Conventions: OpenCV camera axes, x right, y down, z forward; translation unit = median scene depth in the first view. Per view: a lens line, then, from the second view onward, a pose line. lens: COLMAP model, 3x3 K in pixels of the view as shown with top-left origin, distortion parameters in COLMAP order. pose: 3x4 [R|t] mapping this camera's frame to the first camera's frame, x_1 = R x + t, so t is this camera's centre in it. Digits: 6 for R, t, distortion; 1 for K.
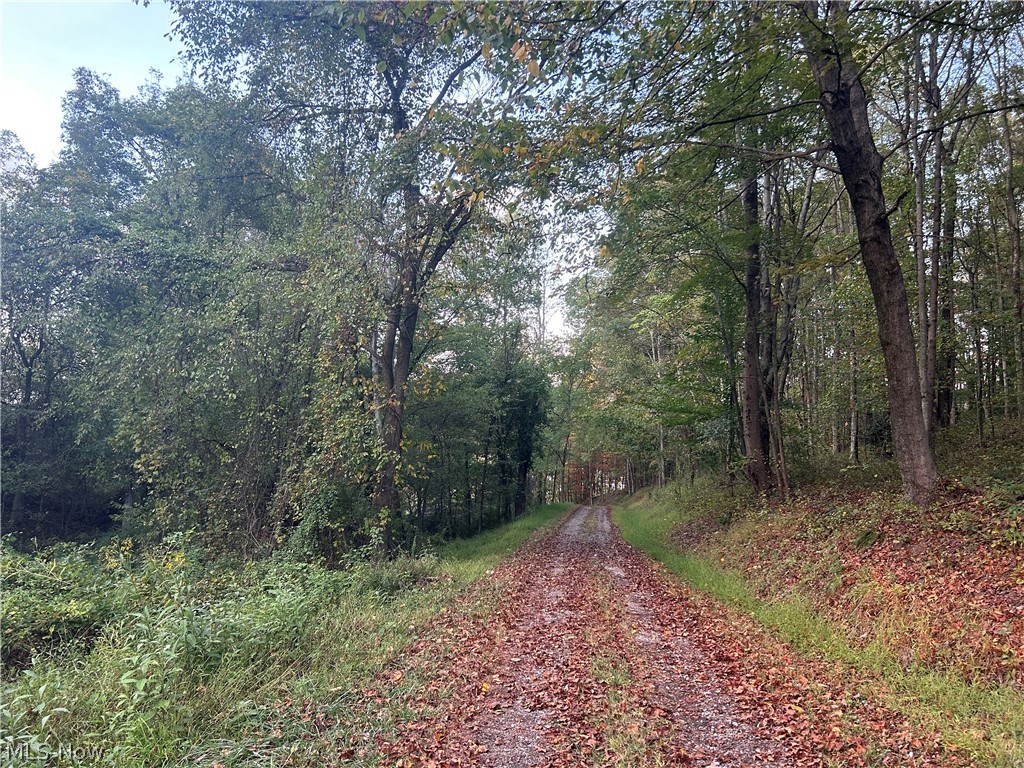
lens RADIAL K [[764.3, 0, 512.5], [0, 764.3, 383.6], [0, 0, 1]] dist [0.047422, -0.047671]
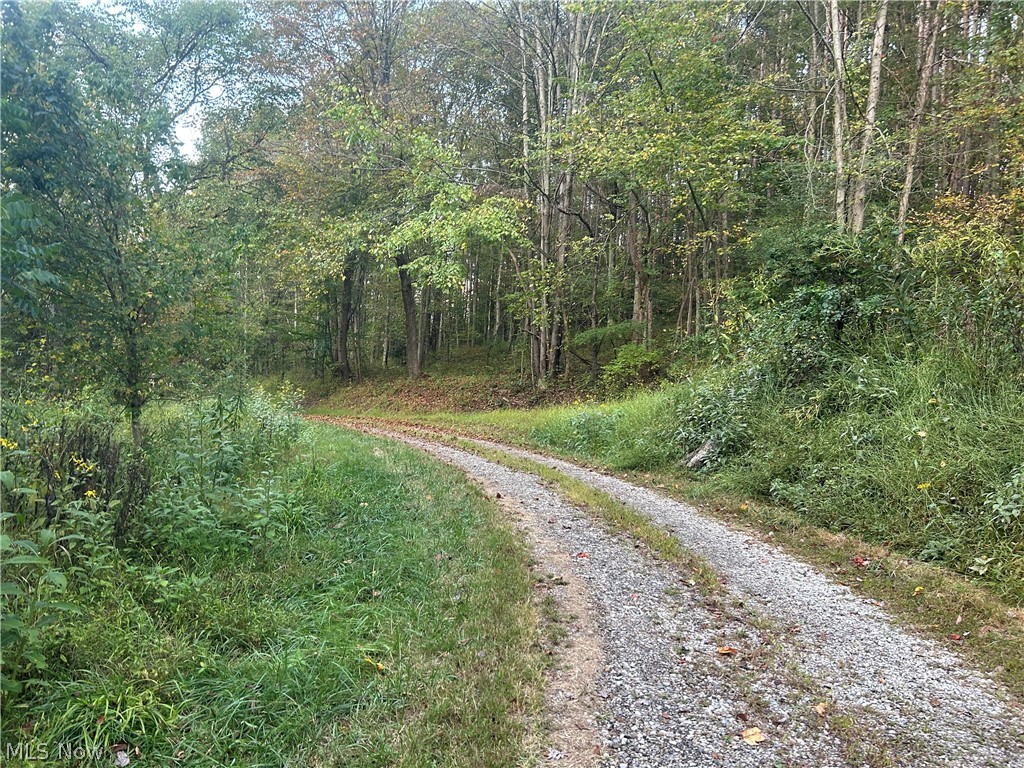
lens RADIAL K [[764.3, 0, 512.3], [0, 764.3, 383.0], [0, 0, 1]] dist [0.047422, -0.047671]
pose [[0.824711, 0.018047, 0.565267, -0.588634], [-0.089532, 0.991053, 0.098984, -0.114412], [-0.558423, -0.132243, 0.818948, -1.163174]]
